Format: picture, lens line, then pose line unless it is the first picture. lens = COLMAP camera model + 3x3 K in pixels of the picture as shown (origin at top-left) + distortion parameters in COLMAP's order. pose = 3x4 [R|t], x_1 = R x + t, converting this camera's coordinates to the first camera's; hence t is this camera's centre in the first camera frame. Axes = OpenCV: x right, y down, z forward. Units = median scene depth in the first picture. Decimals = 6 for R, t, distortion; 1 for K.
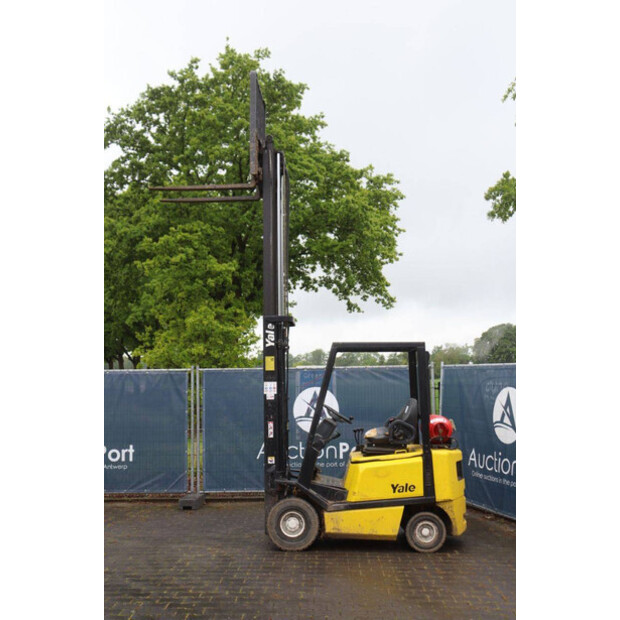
lens RADIAL K [[703.3, 0, 310.9], [0, 703.3, 310.5], [0, 0, 1]] dist [-0.010069, 0.000000]
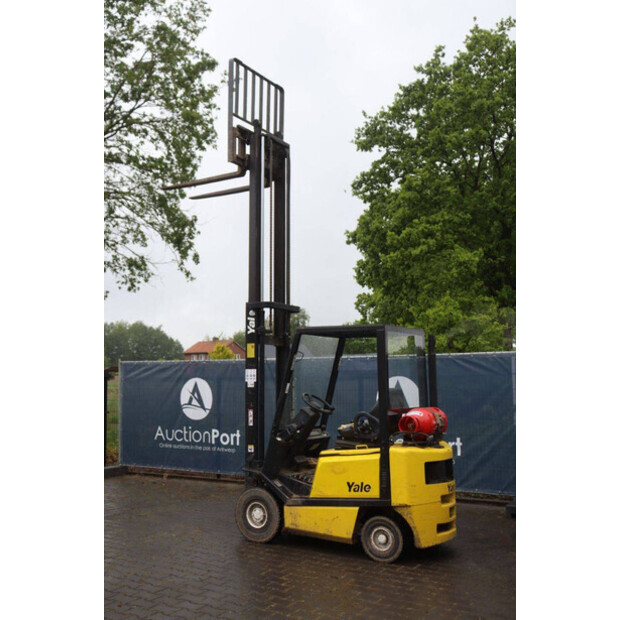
lens RADIAL K [[703.3, 0, 307.1], [0, 703.3, 296.1], [0, 0, 1]] dist [-0.010069, 0.000000]
pose [[0.873447, -0.048549, -0.484493, 0.503919], [0.042039, 0.998820, -0.024300, 0.026202], [0.485101, 0.000857, 0.874458, 0.173490]]
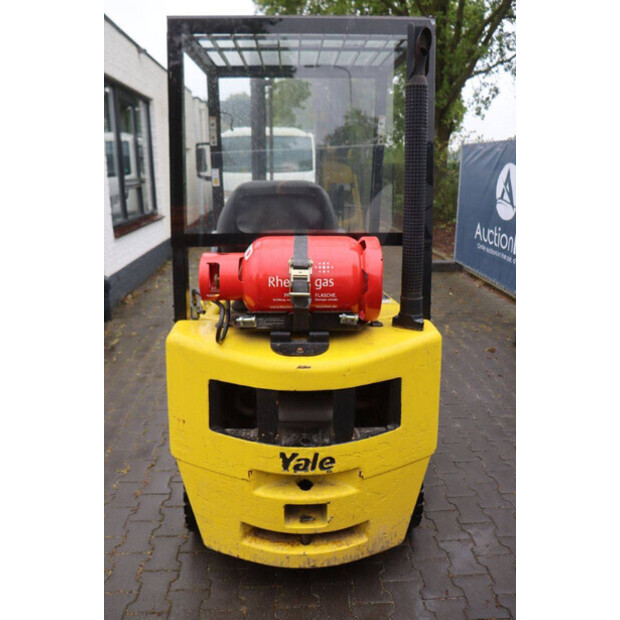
lens RADIAL K [[517.4, 0, 308.8], [0, 517.4, 307.2], [0, 0, 1]] dist [-0.136461, 0.048947]
pose [[0.048537, 0.274887, -0.960251, 0.429305], [0.108348, 0.954262, 0.278649, 0.119545], [0.992927, -0.117566, 0.016534, 1.038759]]
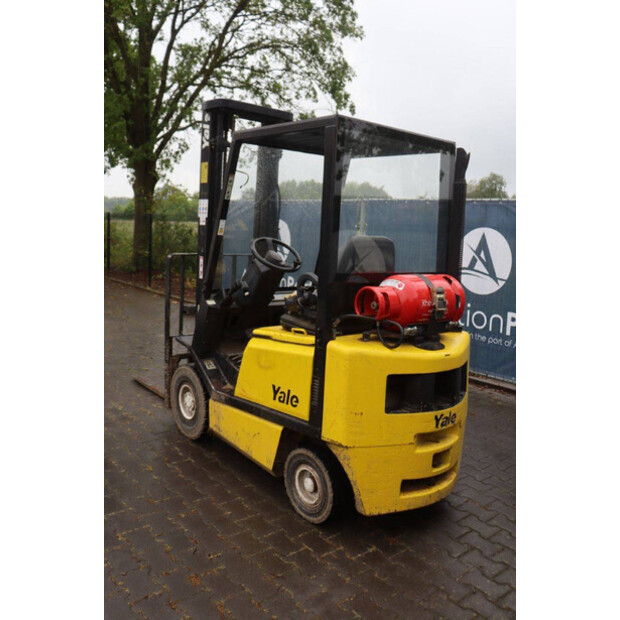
lens RADIAL K [[557.9, 0, 318.4], [0, 557.9, 296.2], [0, 0, 1]] dist [-0.118726, 0.107916]
pose [[0.665192, 0.138005, -0.733808, 0.436209], [0.015762, 0.979957, 0.198585, 0.089561], [0.746506, -0.143664, 0.649684, 0.726438]]
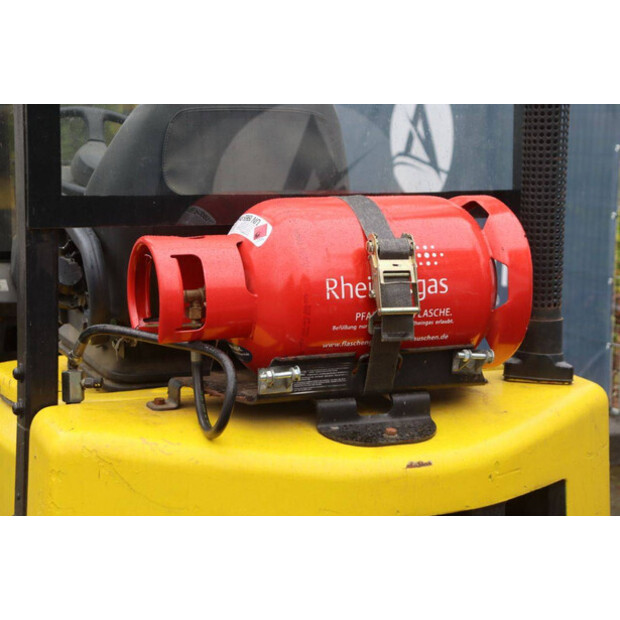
lens RADIAL K [[1284.8, 0, 310.7], [0, 1284.8, 309.6], [0, 0, 1]] dist [0.281312, 0.000000]
pose [[0.432005, 0.158474, -0.887839, 0.440569], [0.077531, 0.974271, 0.211626, 0.118379], [0.898533, -0.160259, 0.408603, 0.913922]]
